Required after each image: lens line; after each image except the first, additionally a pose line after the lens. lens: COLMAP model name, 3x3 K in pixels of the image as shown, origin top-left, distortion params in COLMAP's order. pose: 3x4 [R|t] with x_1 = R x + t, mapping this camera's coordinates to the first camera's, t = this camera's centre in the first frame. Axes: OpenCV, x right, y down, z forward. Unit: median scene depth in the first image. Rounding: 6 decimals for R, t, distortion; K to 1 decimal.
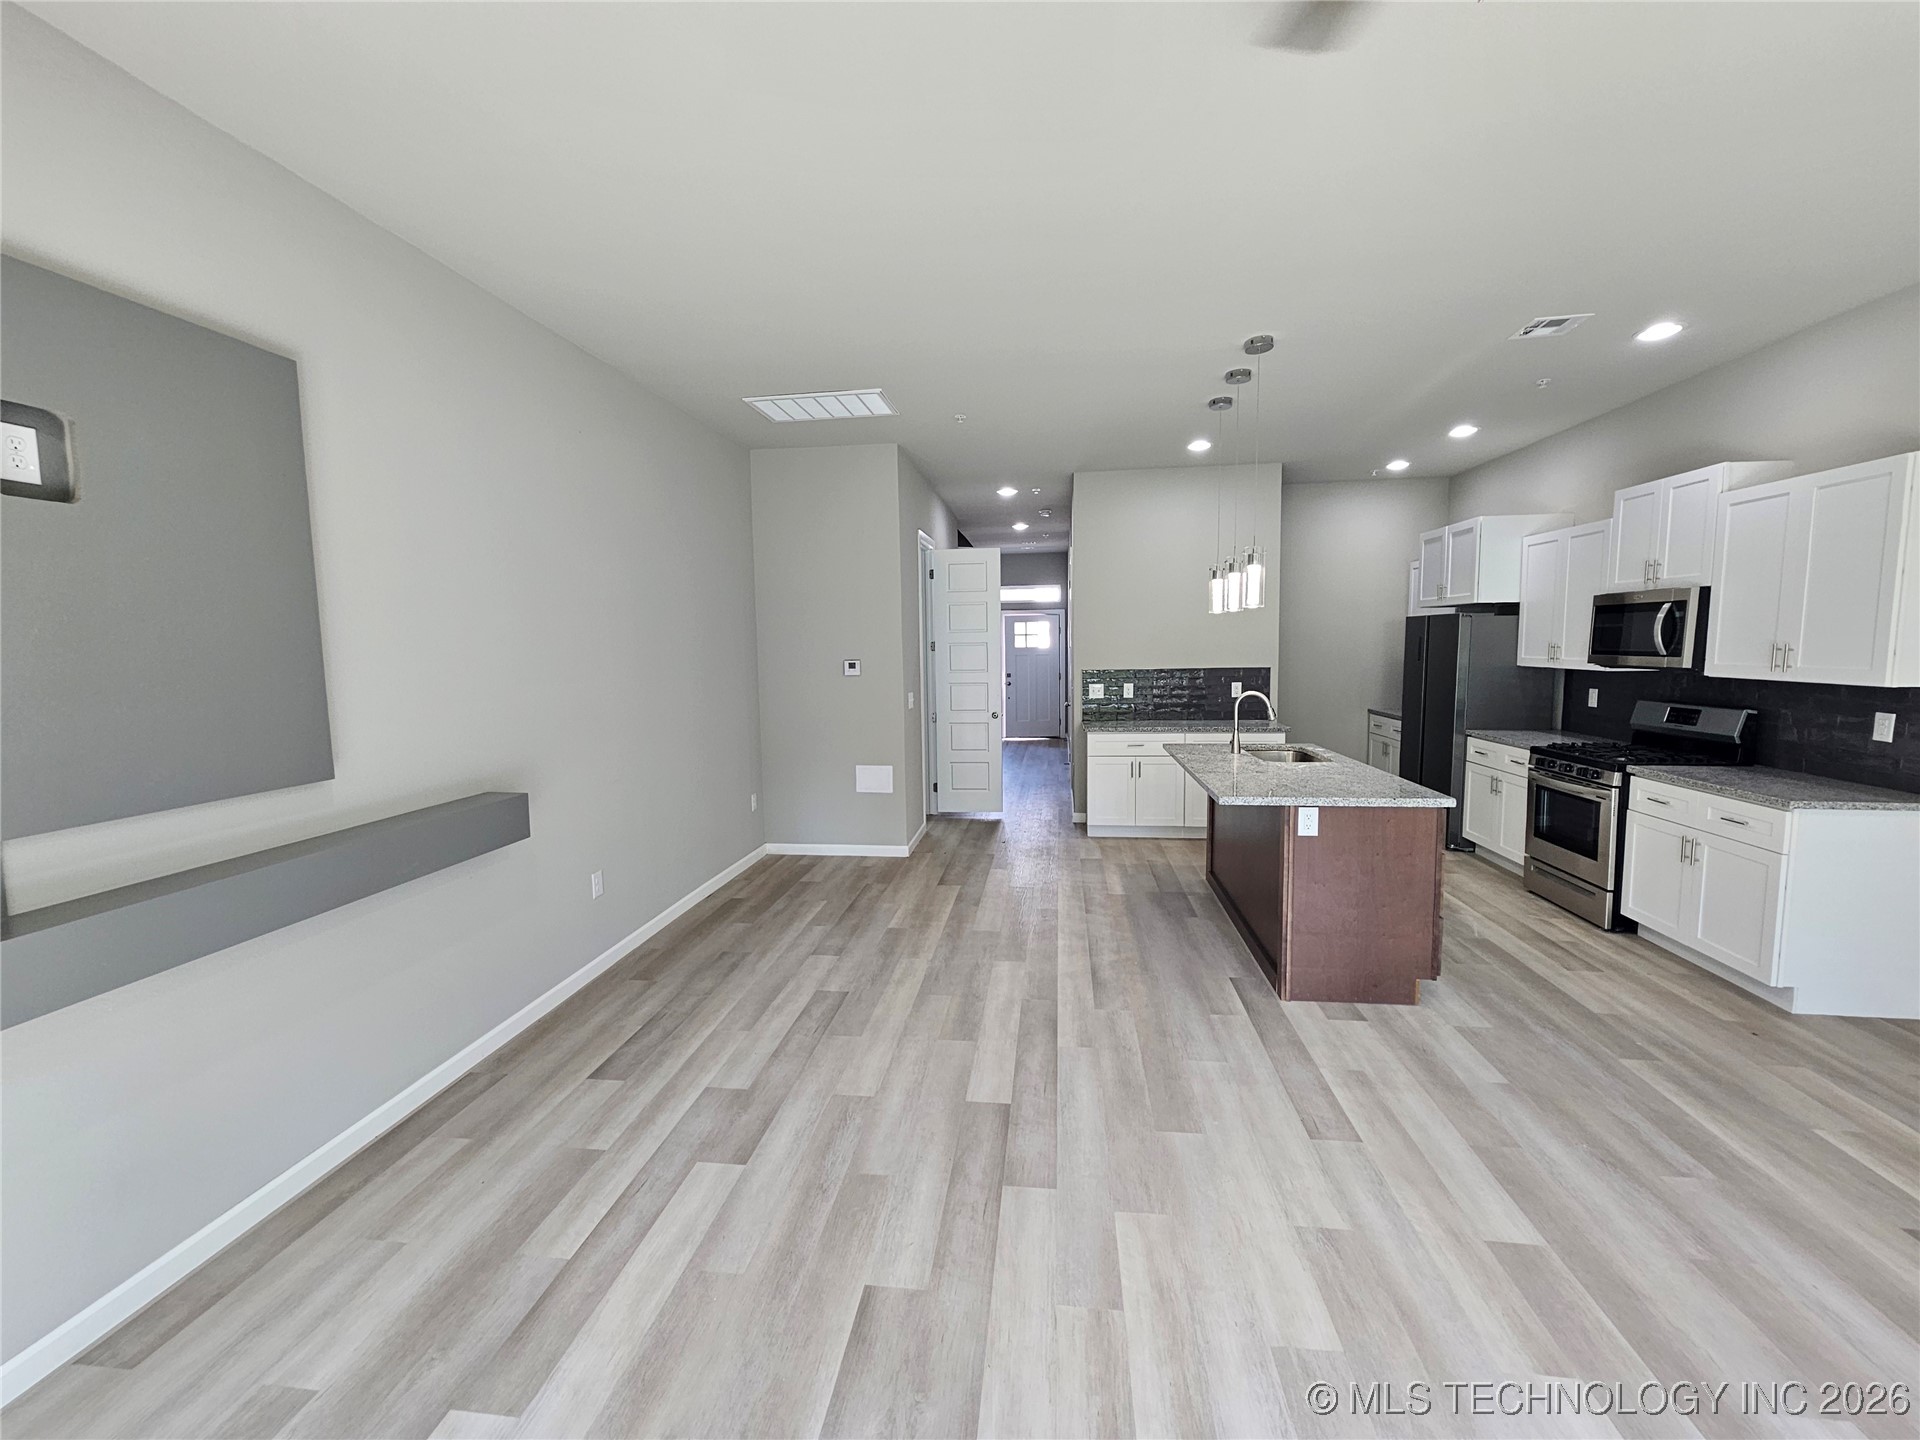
lens RADIAL K [[789.0, 0, 959.8], [0, 789.0, 722.9], [0, 0, 1]] dist [0.000276, 0.000175]
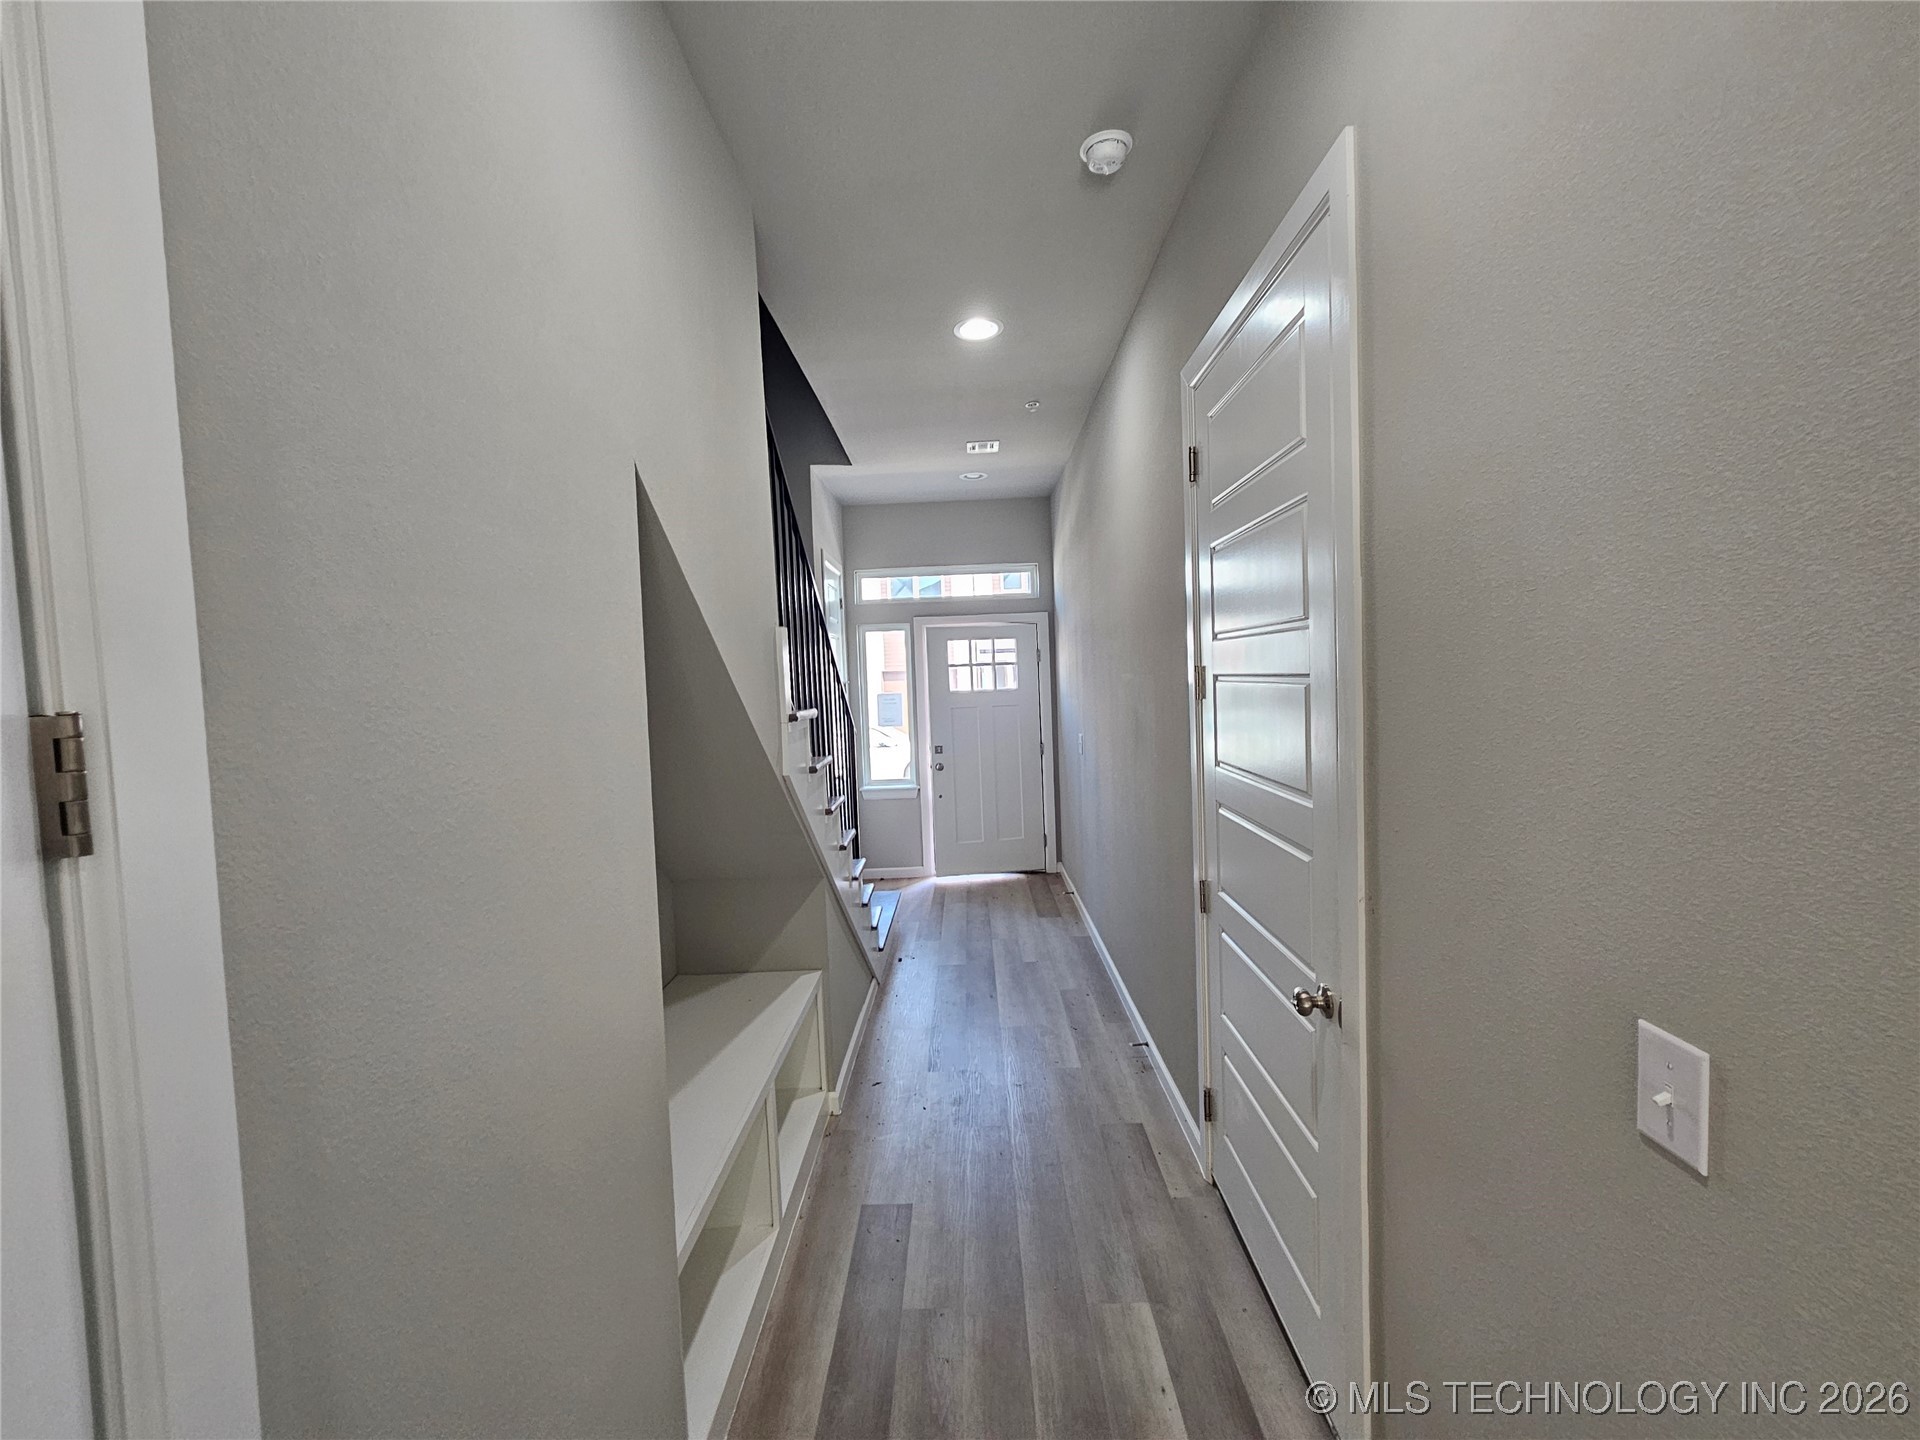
lens RADIAL K [[789.0, 0, 961.5], [0, 789.0, 716.3], [0, 0, 1]] dist [0.000276, 0.000175]
pose [[0.992933, -0.030205, 0.114770, 0.056318], [0.035788, 0.998258, -0.046906, -0.154390], [-0.113153, 0.050682, 0.992284, 1.388570]]
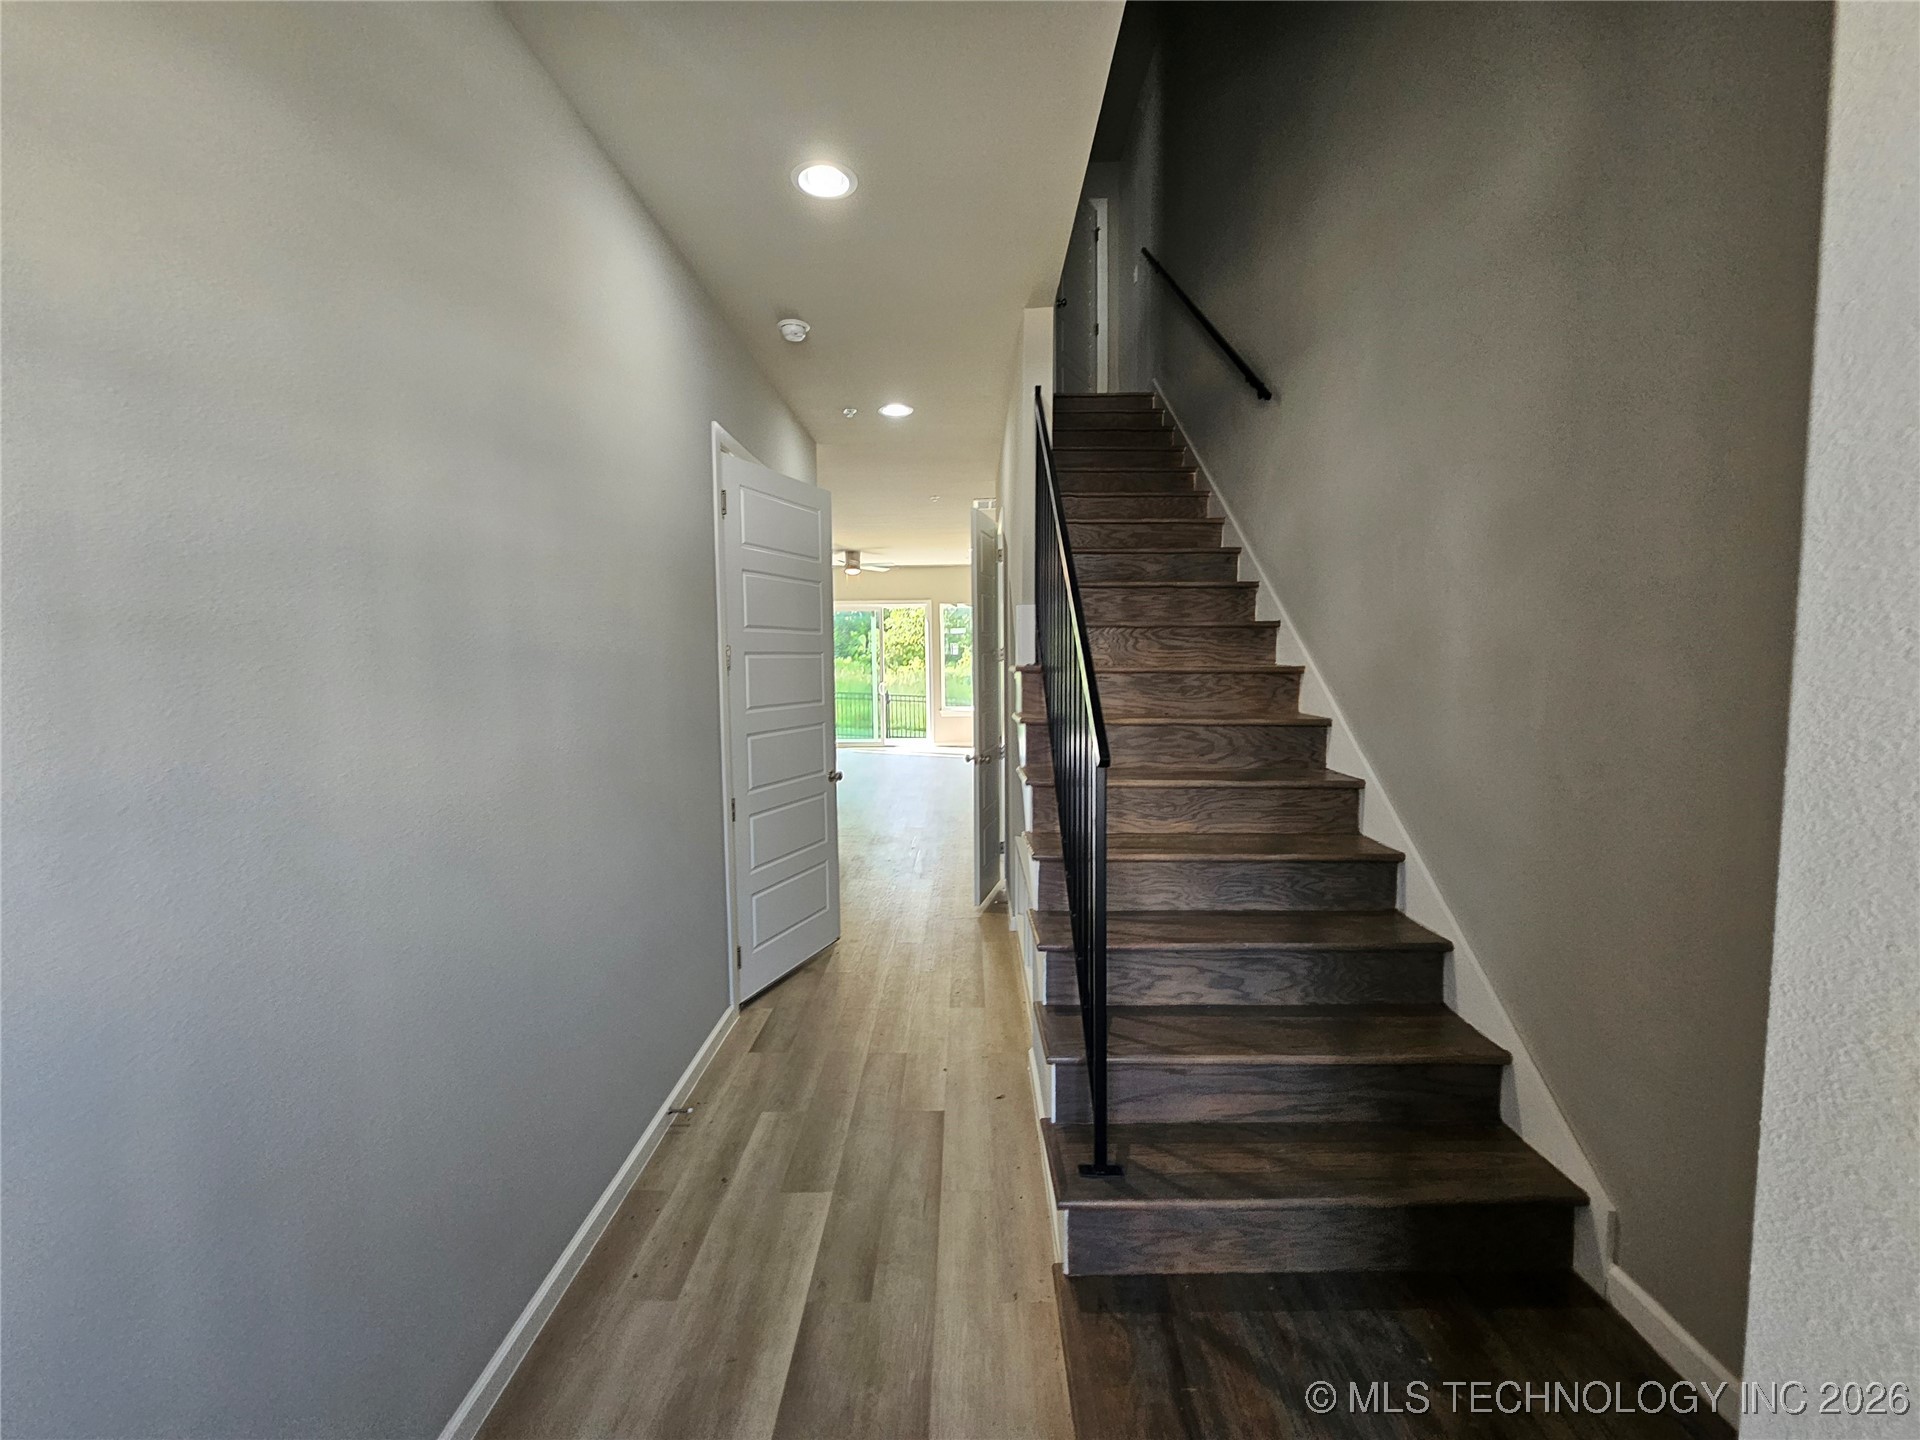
lens RADIAL K [[789.0, 0, 963.5], [0, 789.0, 717.5], [0, 0, 1]] dist [0.000276, 0.000175]
pose [[-0.992322, 0.035133, -0.118583, 0.118098], [0.013667, 0.984083, 0.177182, -0.232835], [0.122921, 0.174201, -0.977008, 2.274419]]
